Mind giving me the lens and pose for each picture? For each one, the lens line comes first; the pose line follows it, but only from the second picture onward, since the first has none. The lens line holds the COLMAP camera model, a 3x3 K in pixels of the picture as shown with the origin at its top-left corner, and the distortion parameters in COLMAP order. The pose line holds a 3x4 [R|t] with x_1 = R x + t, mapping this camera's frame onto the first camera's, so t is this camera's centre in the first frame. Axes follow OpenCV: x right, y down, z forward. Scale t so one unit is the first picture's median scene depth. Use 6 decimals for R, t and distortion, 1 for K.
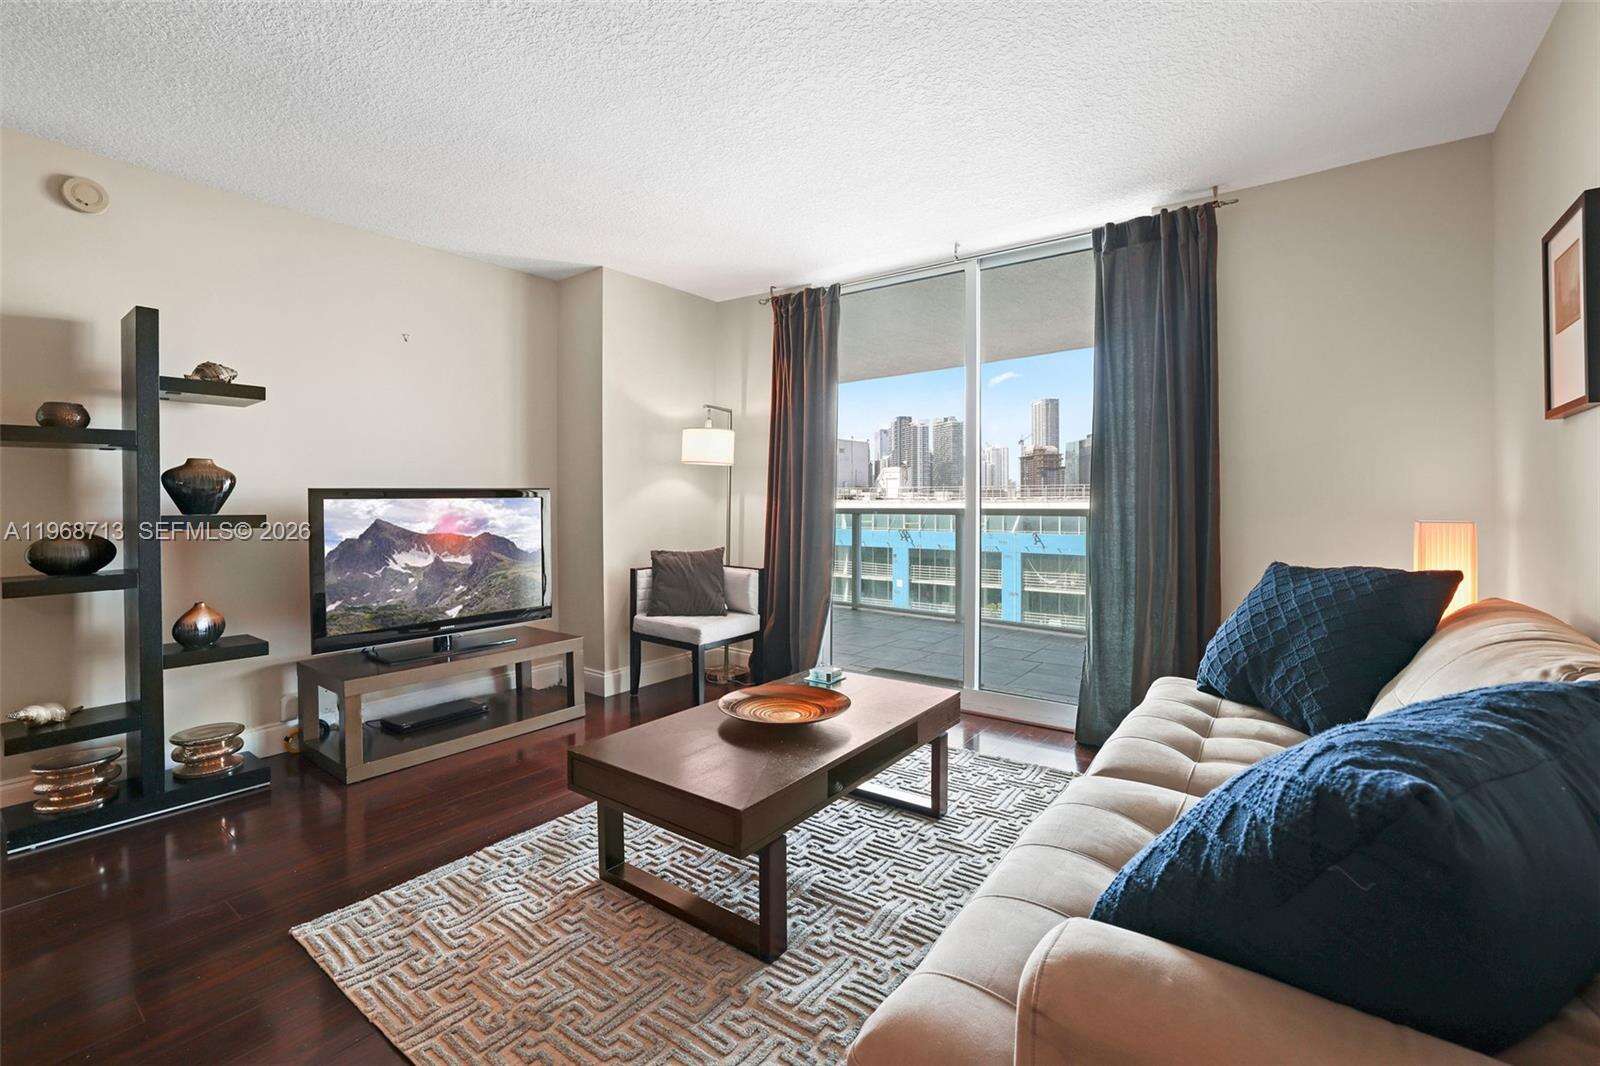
lens RADIAL K [[693.7, 0, 798.6], [0, 693.7, 524.7], [0, 0, 1]] dist [-0.032894, 0.000300]
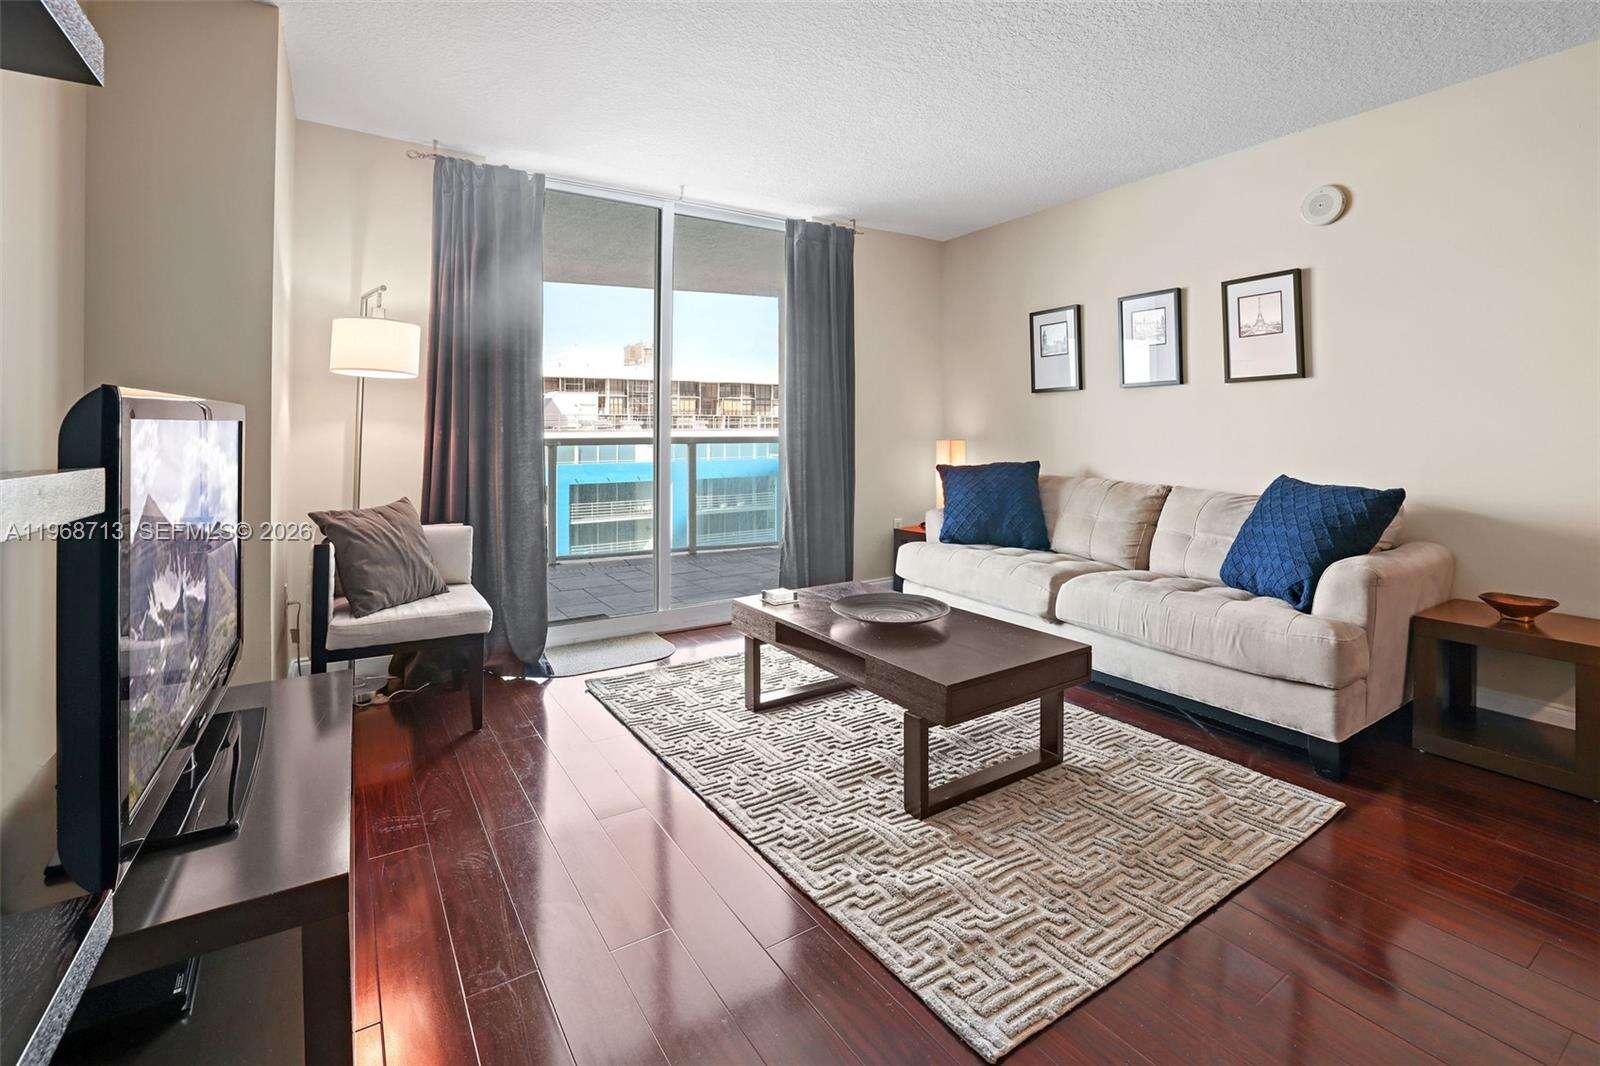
lens RADIAL K [[713.6, 0, 799.5], [0, 713.6, 434.2], [0, 0, 1]] dist [-0.028854, 0.000017]
pose [[0.349261, -0.017267, 0.936867, -0.815460], [0.019963, 0.999740, 0.010984, -0.036872], [-0.936813, 0.014867, 0.349515, 0.500993]]
